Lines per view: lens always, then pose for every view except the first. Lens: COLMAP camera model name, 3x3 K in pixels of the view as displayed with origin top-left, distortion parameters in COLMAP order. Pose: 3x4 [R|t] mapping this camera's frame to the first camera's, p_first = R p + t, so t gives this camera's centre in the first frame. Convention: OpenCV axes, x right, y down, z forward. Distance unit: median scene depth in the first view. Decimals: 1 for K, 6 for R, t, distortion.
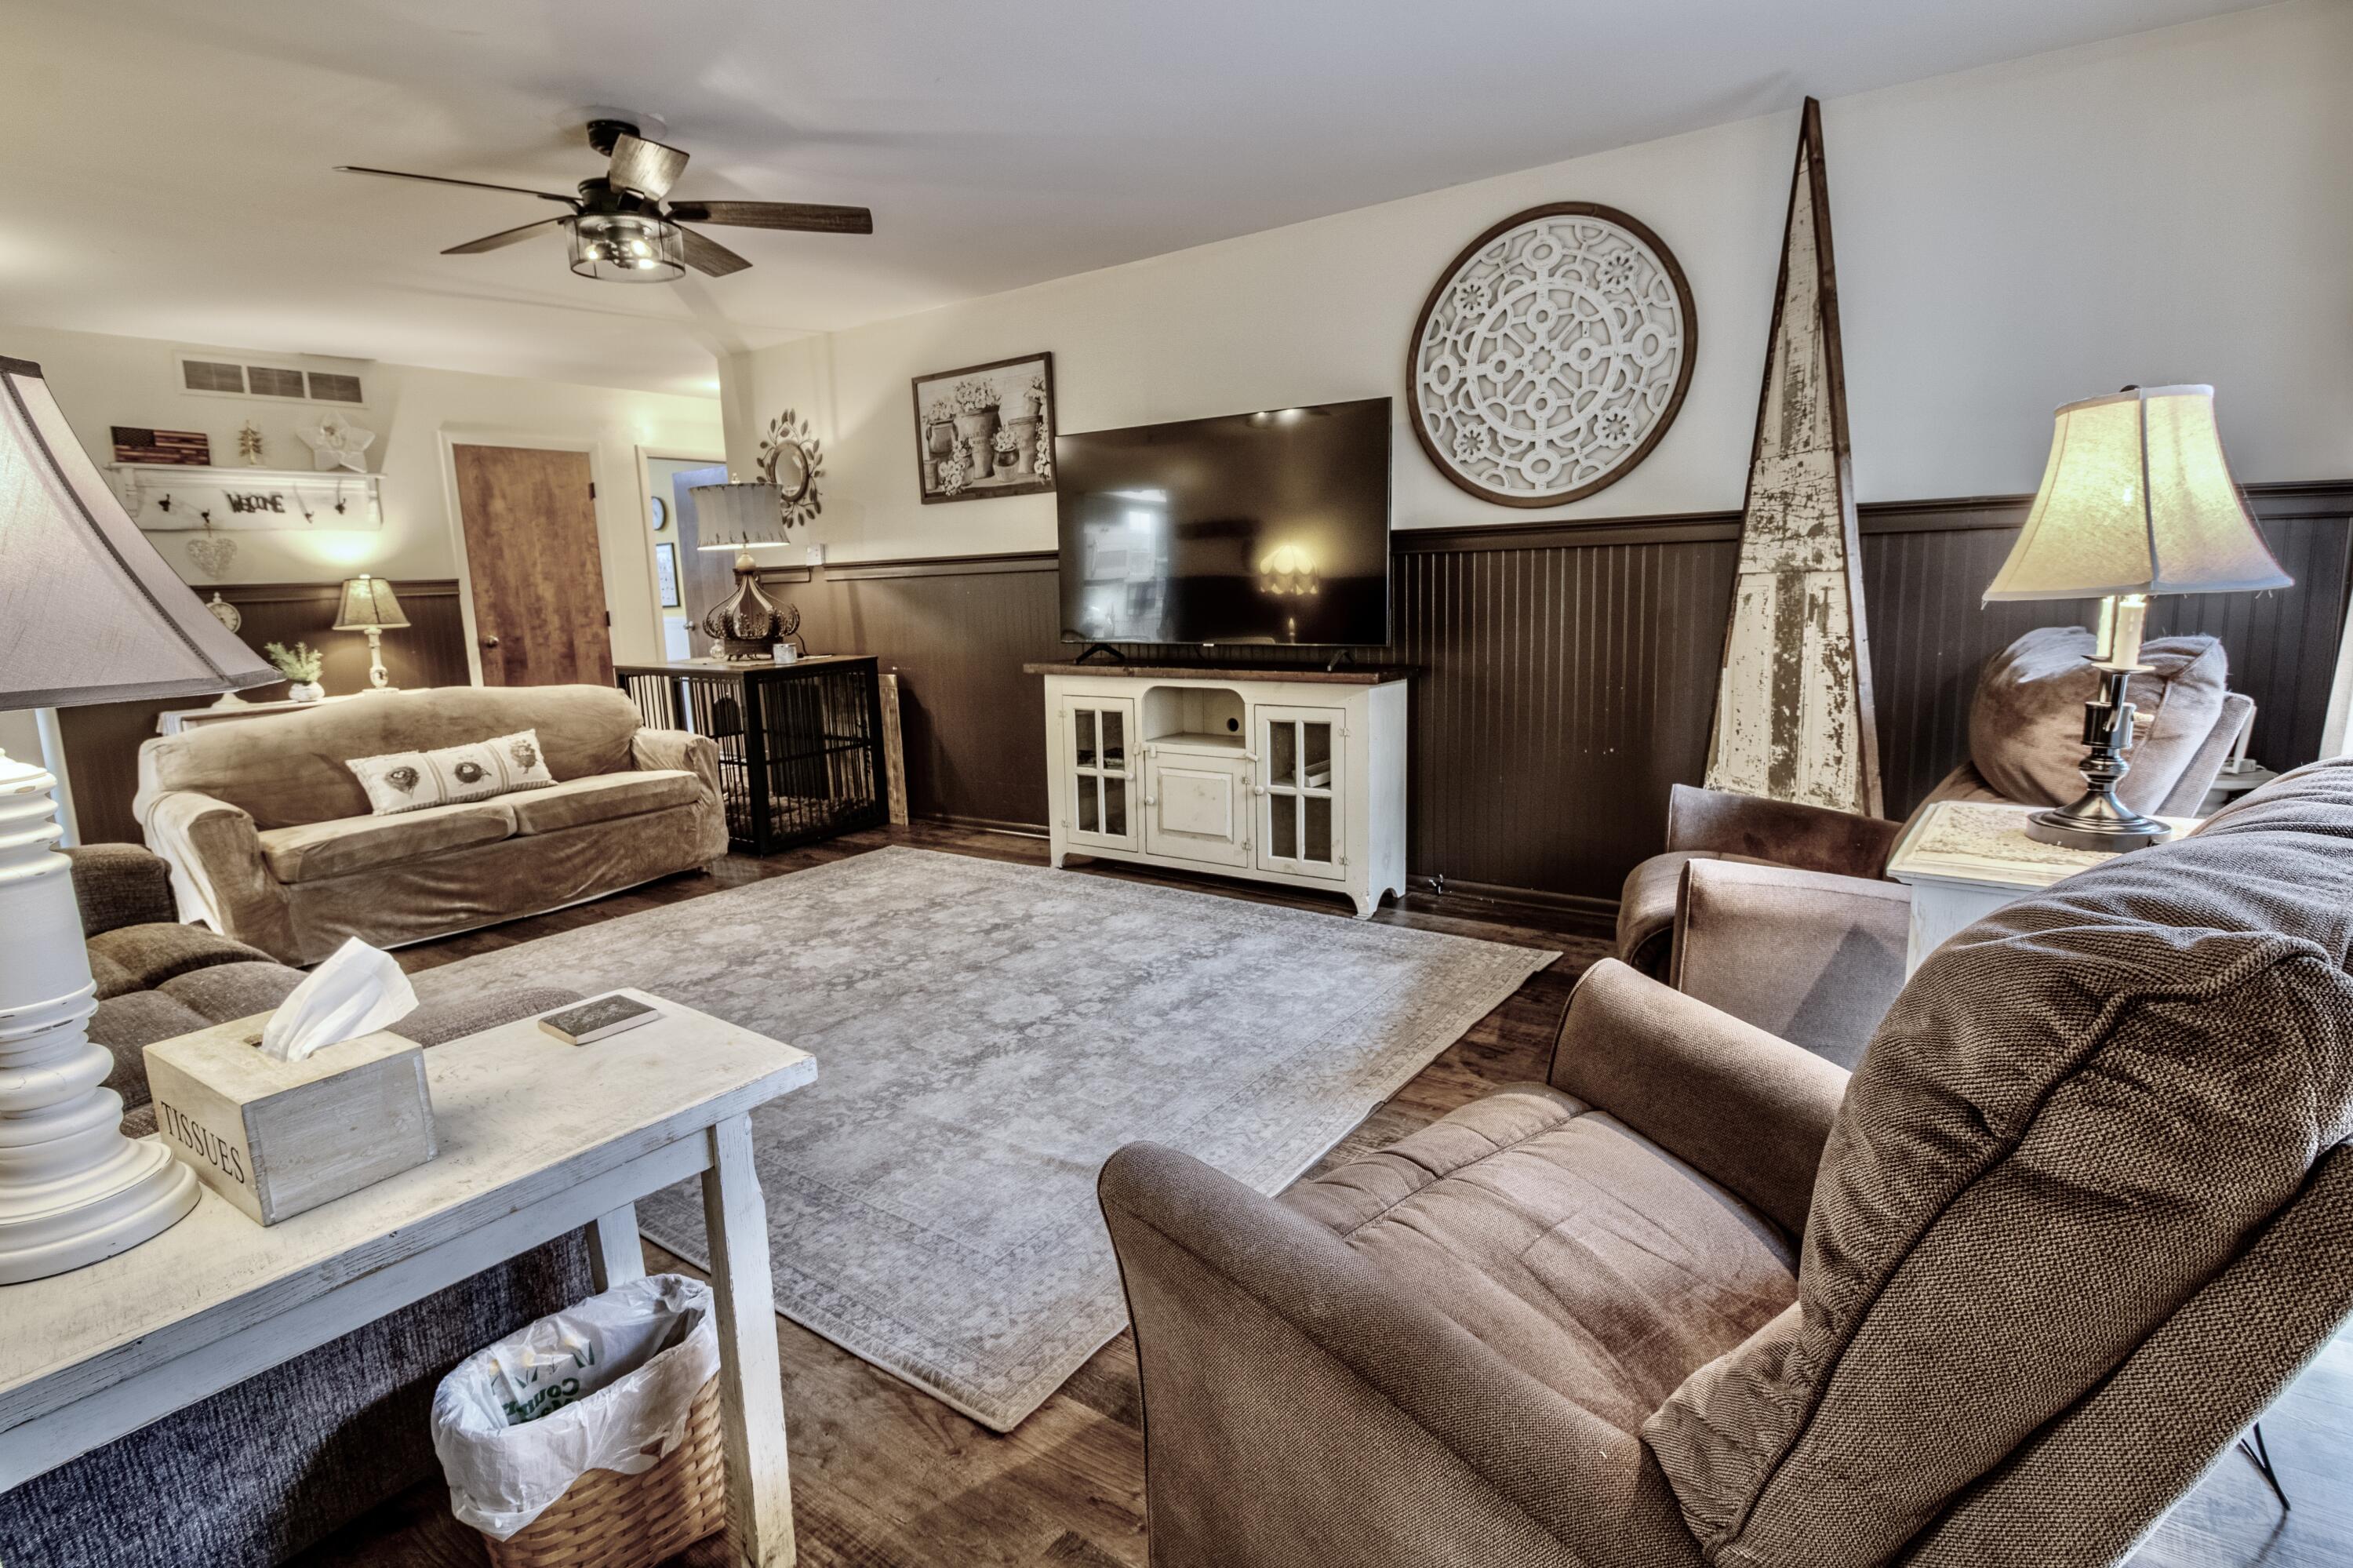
lens RADIAL K [[1171.2, 0, 1181.3], [0, 1171.2, 768.2], [0, 0, 1]] dist [0.001678, -0.012610]
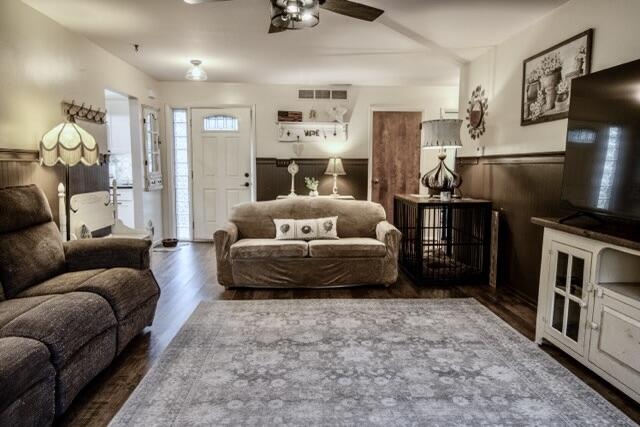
lens RADIAL K [[411.7, 0, 320.5], [0, 411.7, 204.8], [0, 0, 1]] dist [0.007597, -0.008055]
pose [[0.611528, 0.113096, -0.783098, 0.163627], [-0.154115, 0.987801, 0.022310, -0.086843], [0.776068, 0.107044, 0.621498, 0.471213]]
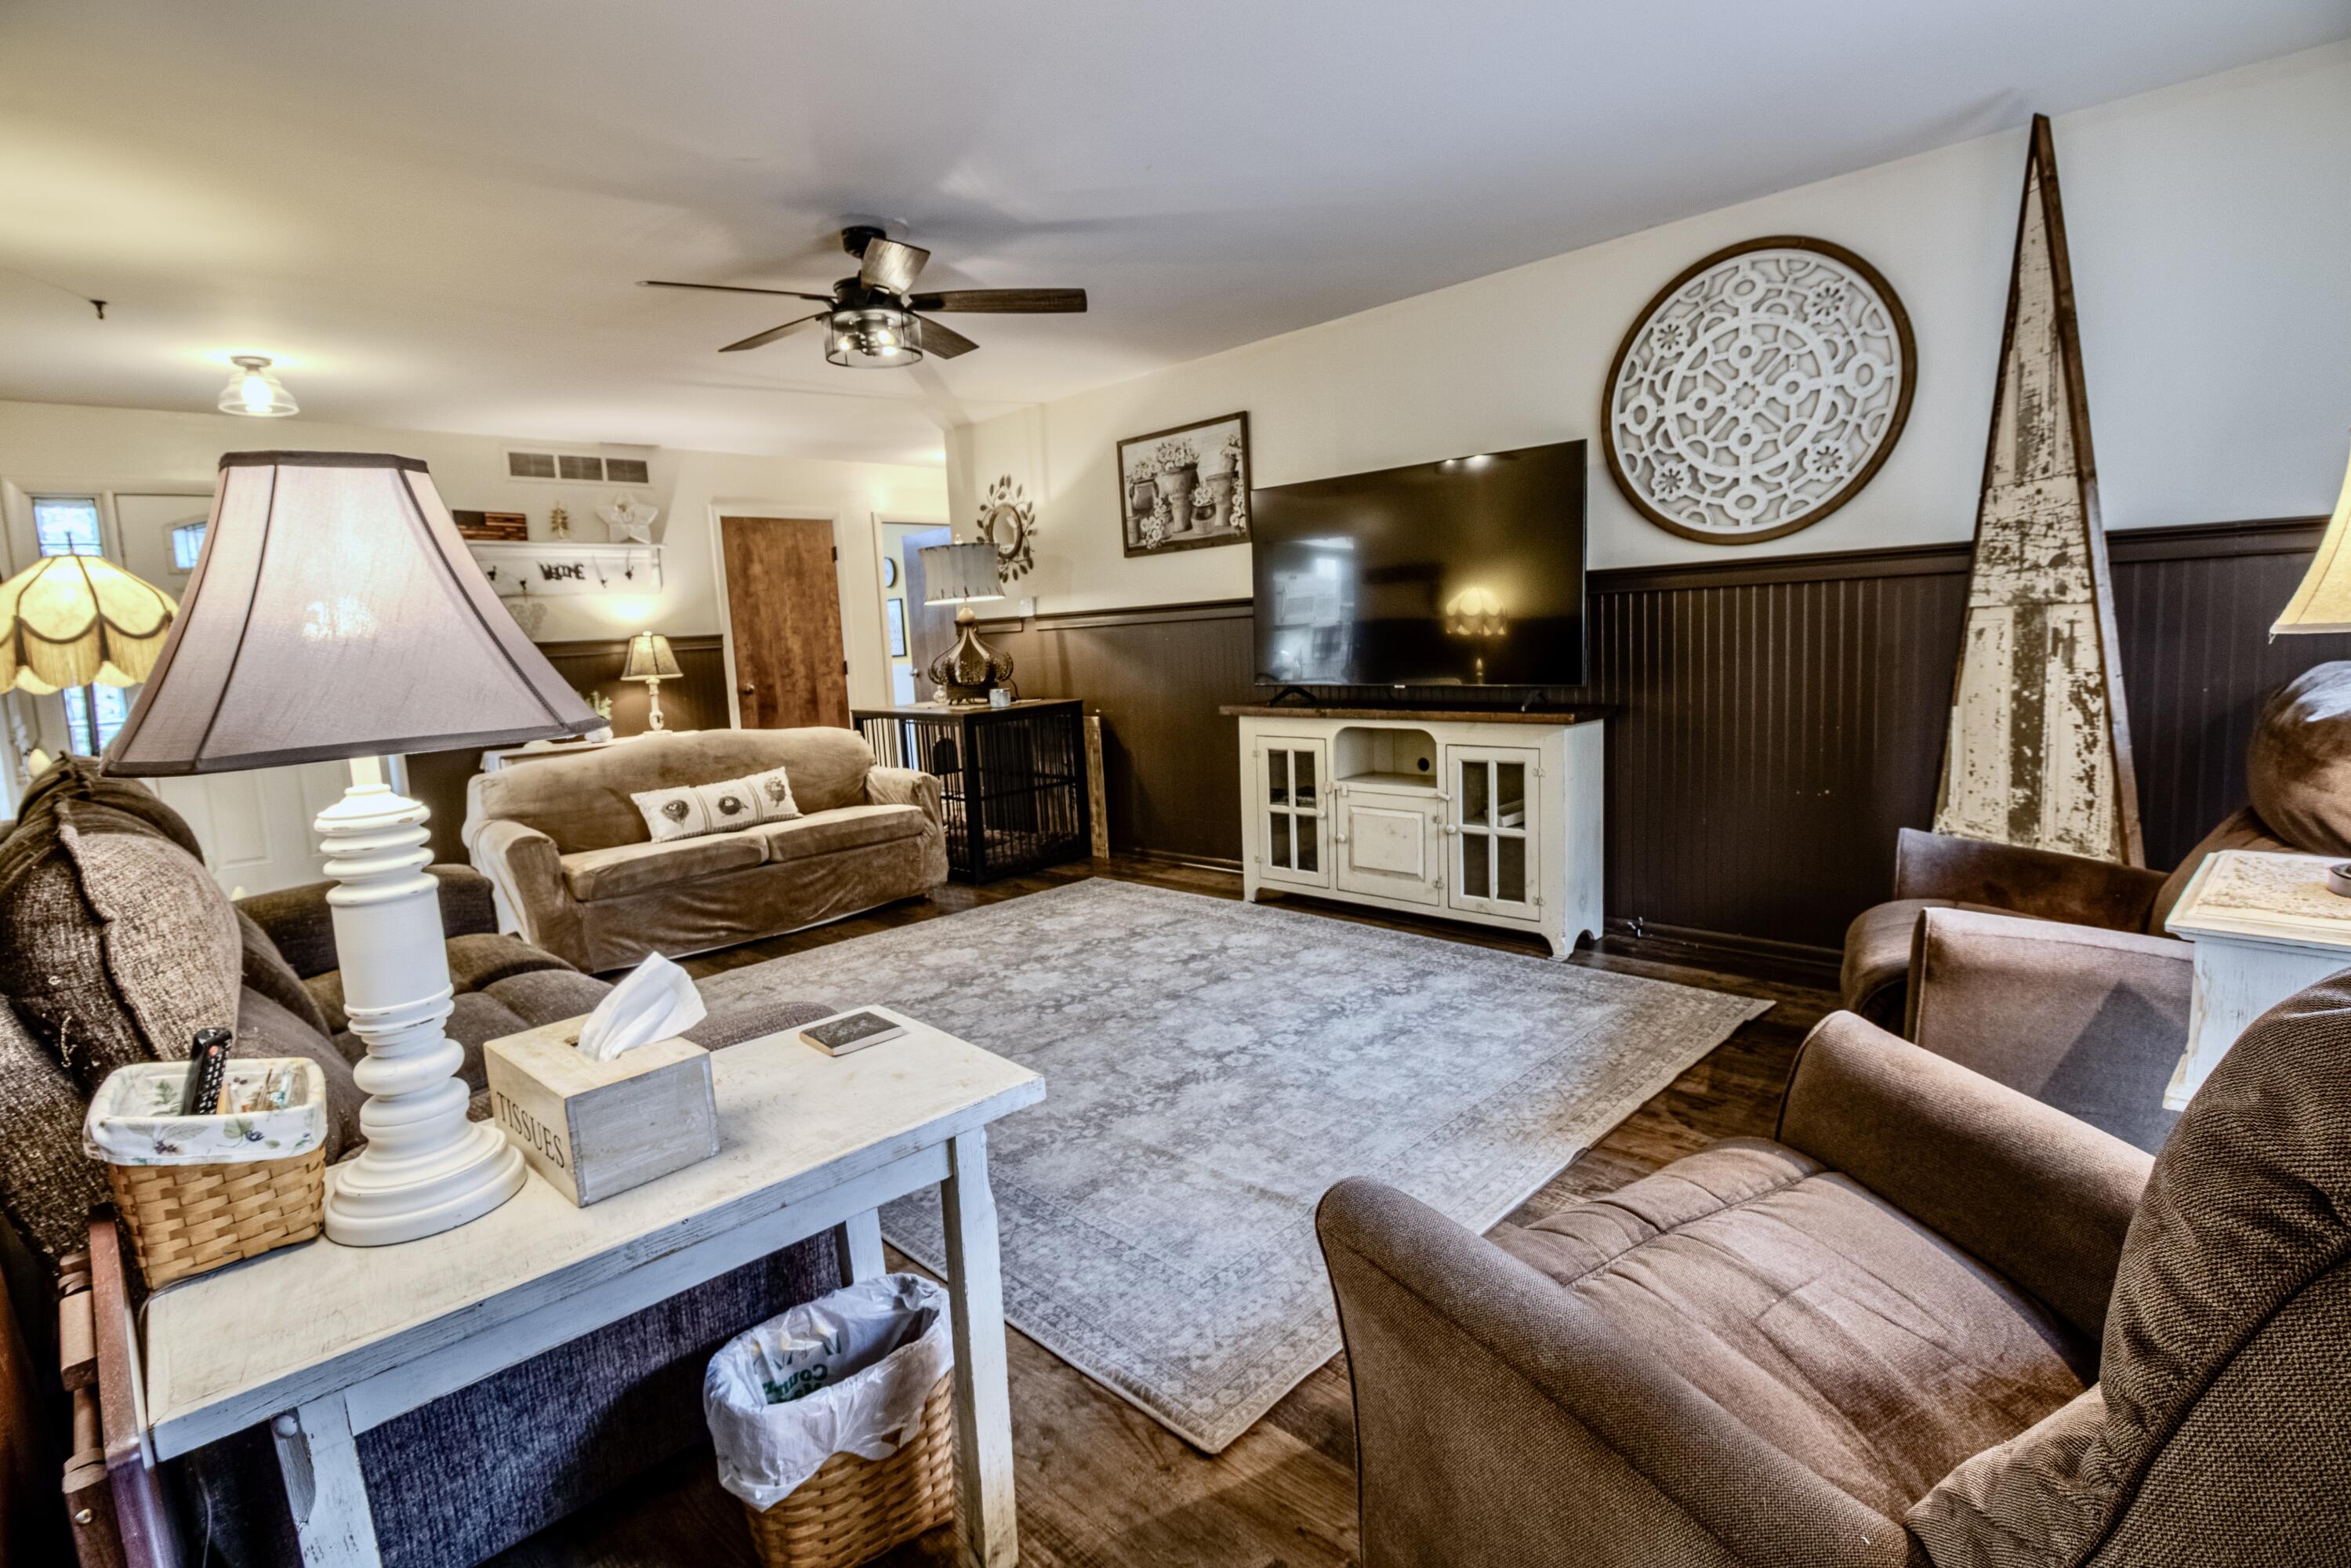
lens RADIAL K [[1127.8, 0, 1178.0], [0, 1127.8, 763.5], [0, 0, 1]] dist [0.000816, -0.013802]
pose [[0.986811, 0.001738, -0.161865, -0.009119], [-0.007723, 0.999309, -0.036356, -0.000857], [0.161690, 0.037127, 0.986143, -0.000996]]
